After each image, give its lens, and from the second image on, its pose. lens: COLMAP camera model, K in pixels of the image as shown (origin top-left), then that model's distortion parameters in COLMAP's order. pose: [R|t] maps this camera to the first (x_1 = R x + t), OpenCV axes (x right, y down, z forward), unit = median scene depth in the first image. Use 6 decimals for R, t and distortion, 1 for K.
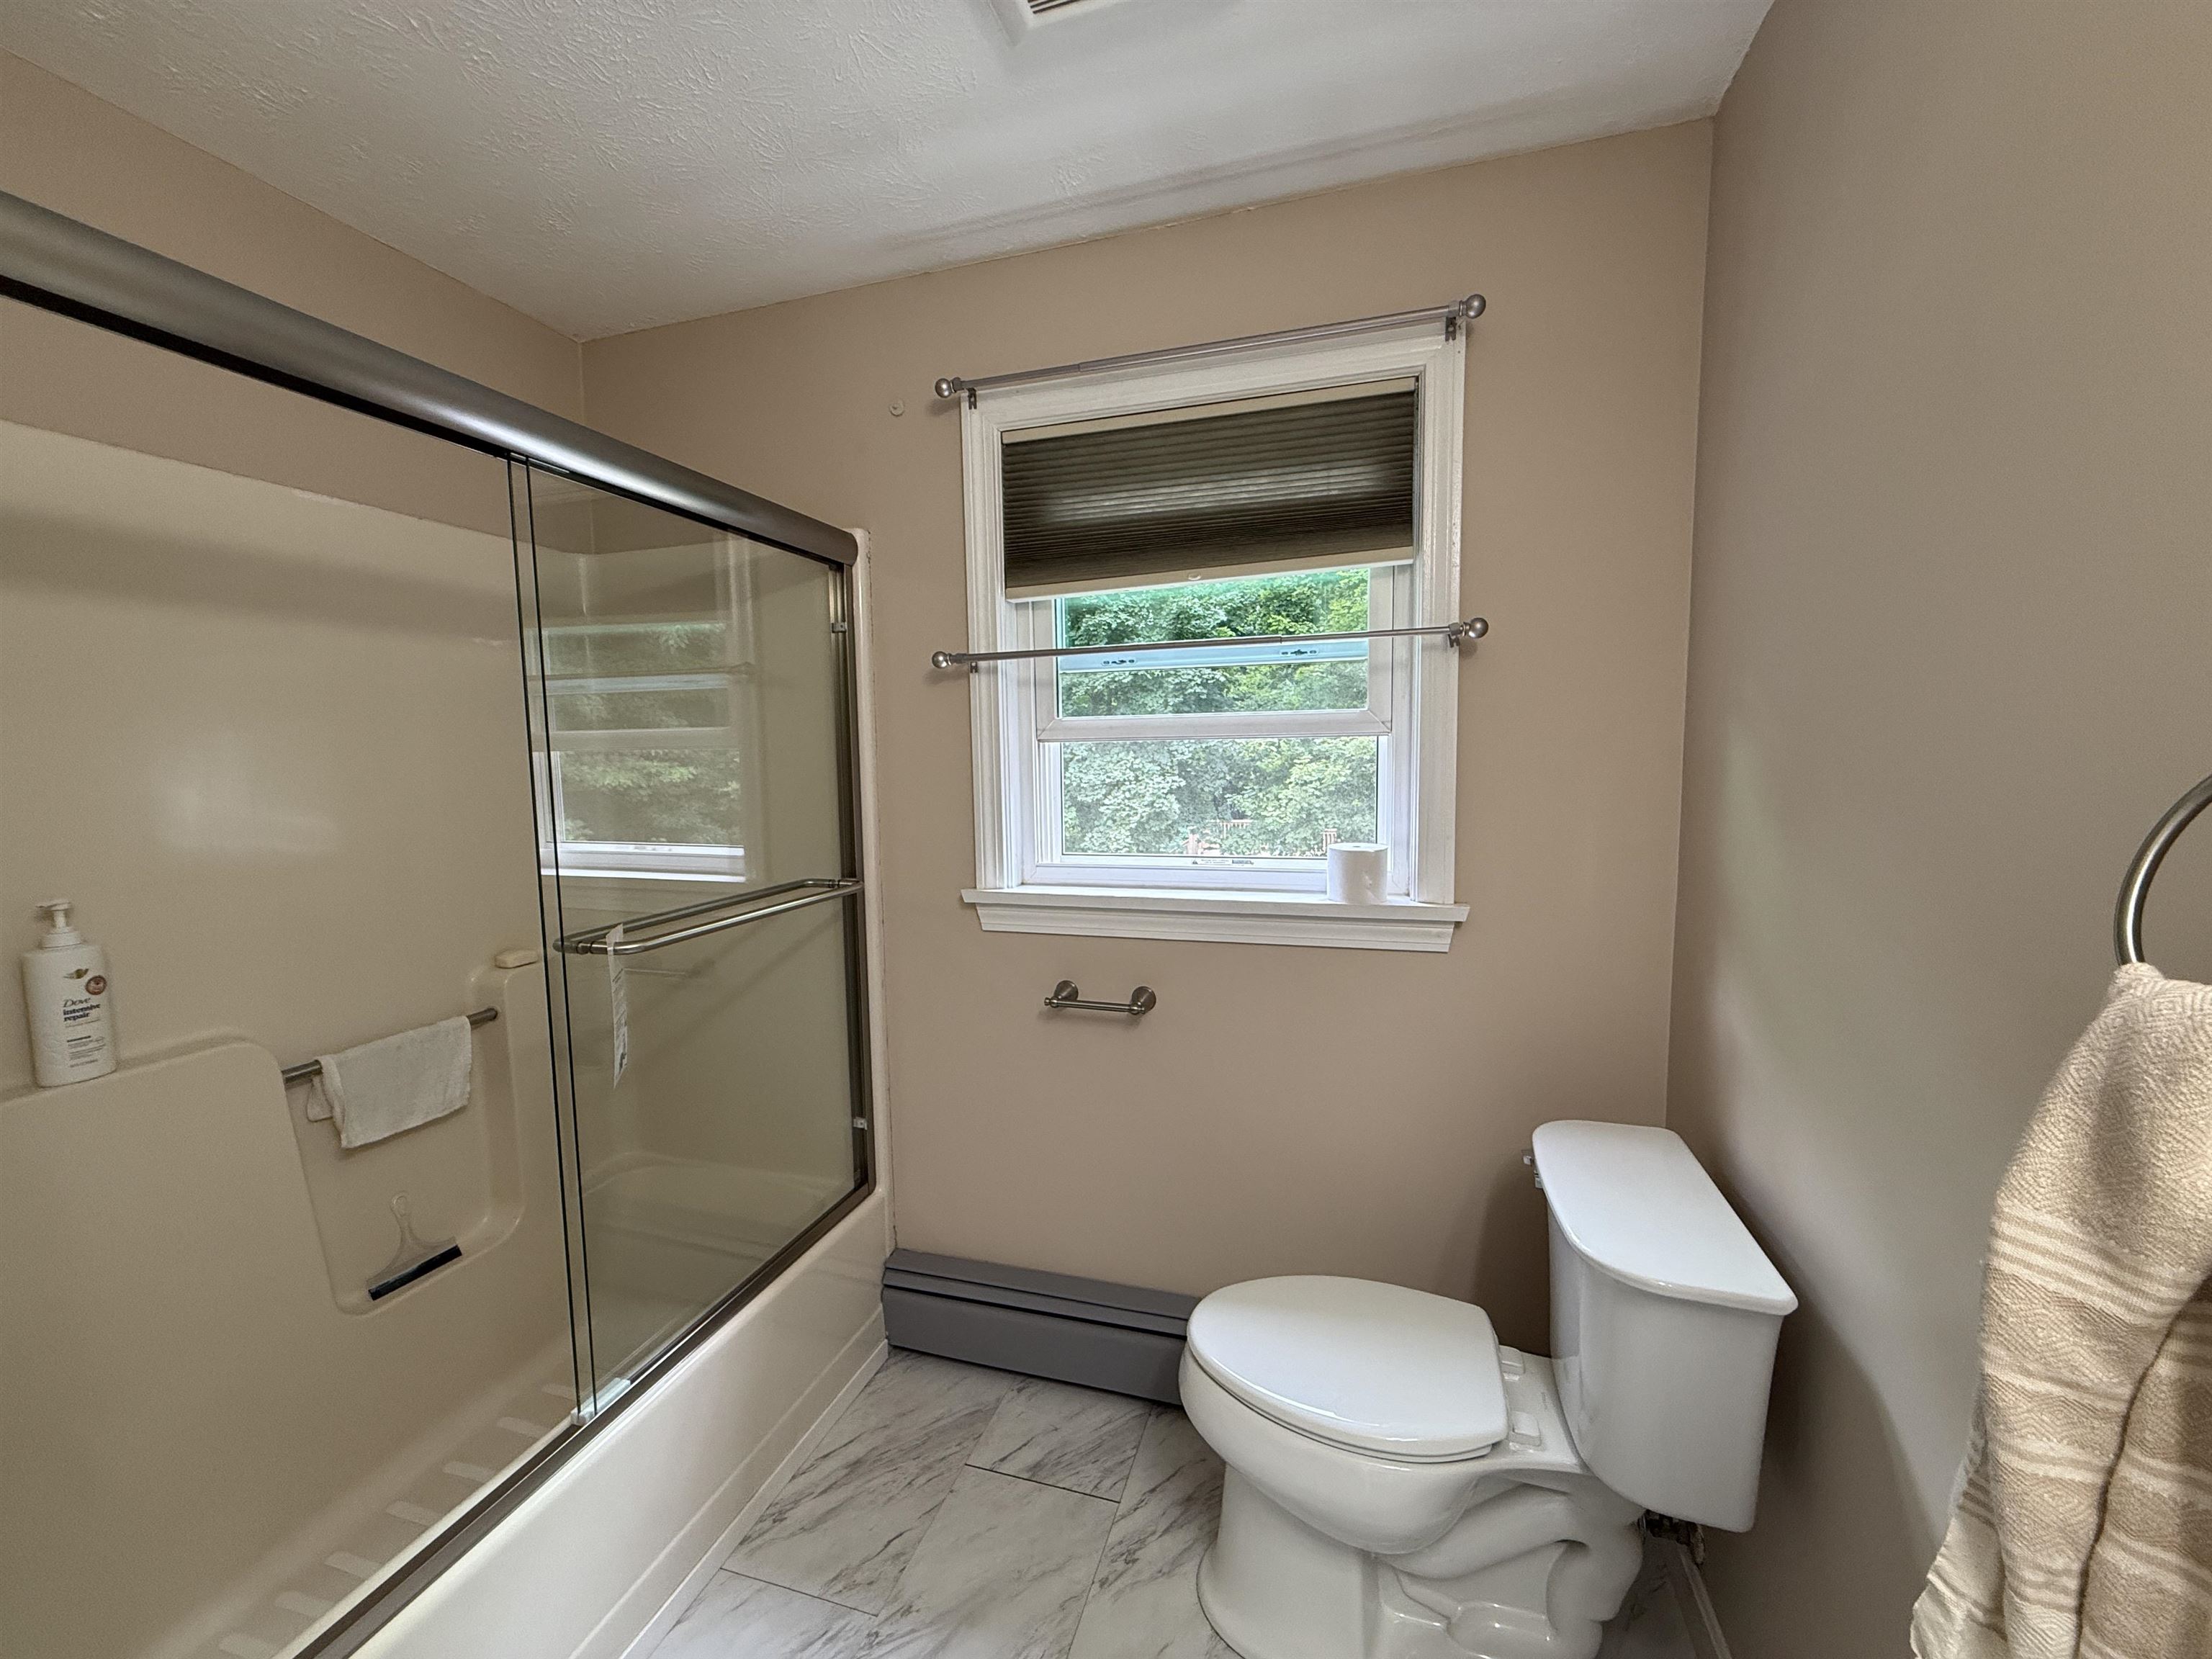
lens RADIAL K [[878.7, 0, 1104.8], [0, 878.7, 828.3], [0, 0, 1]] dist [-0.002970, 0.001150]
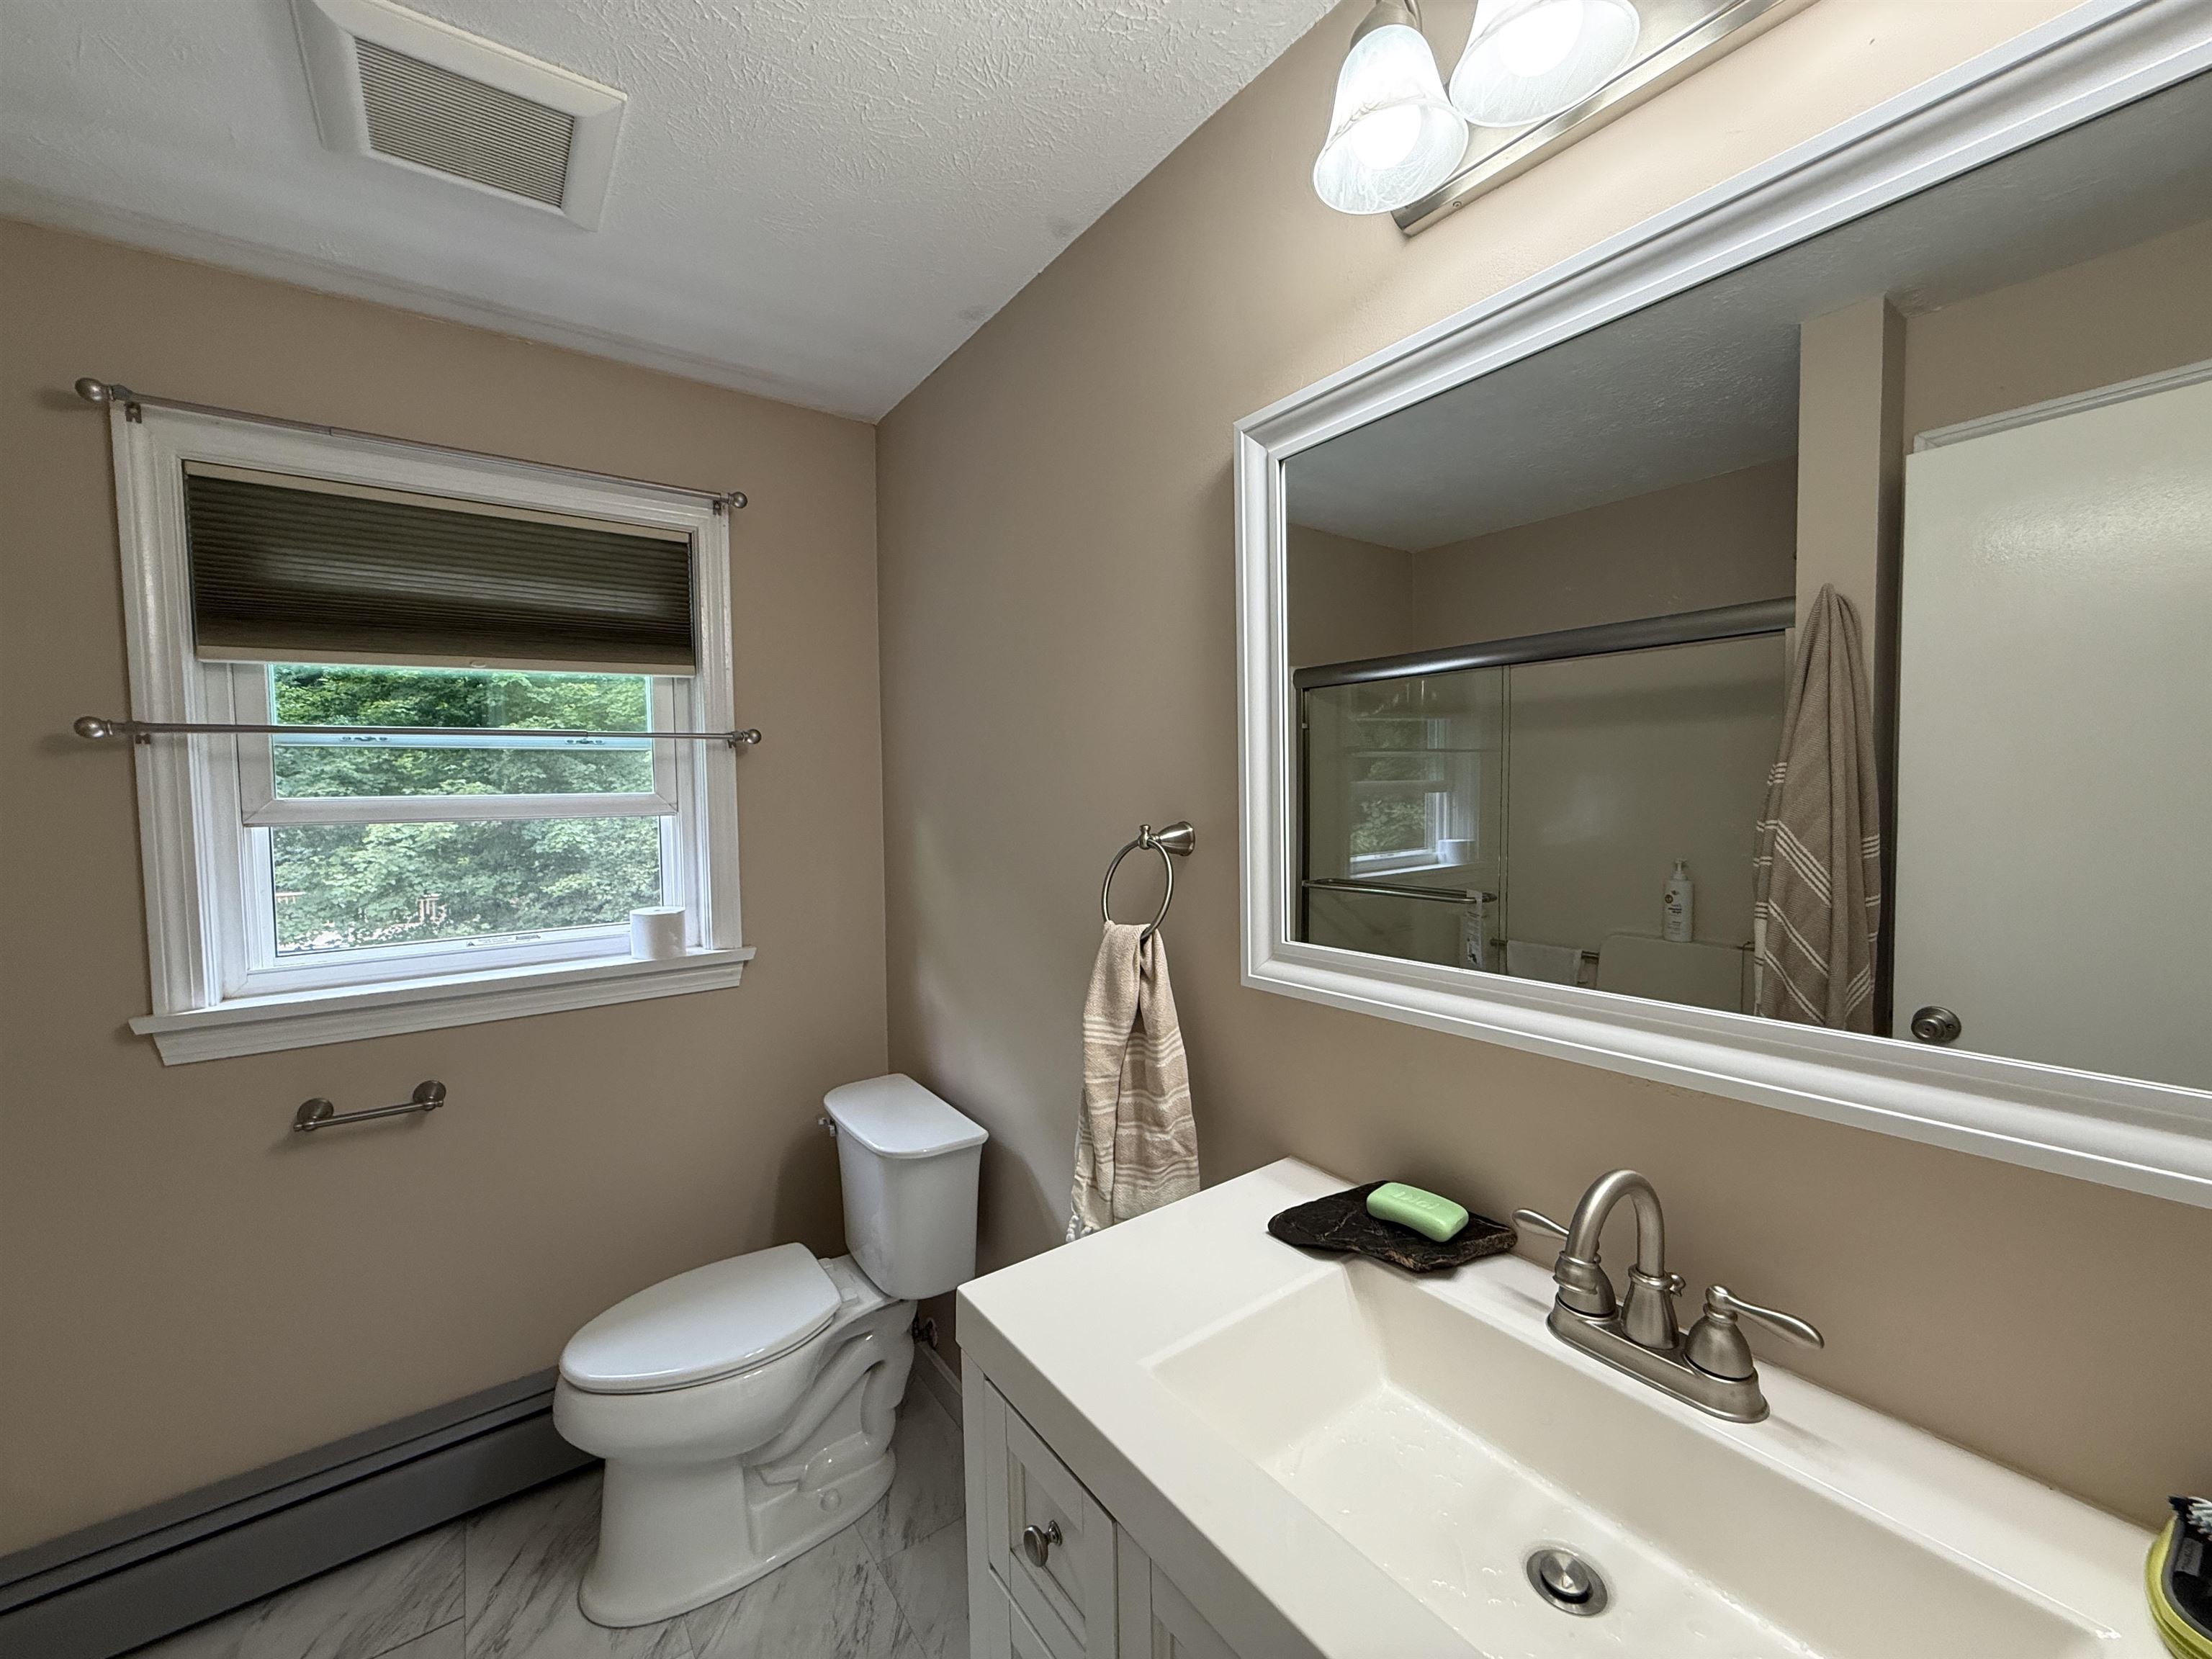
lens RADIAL K [[878.7, 0, 1105.5], [0, 878.7, 823.8], [0, 0, 1]] dist [-0.002970, 0.001150]
pose [[0.593151, -0.027580, 0.804619, -0.314281], [0.073407, 0.997103, -0.019936, -0.028778], [-0.801738, 0.070890, 0.593457, -0.197155]]
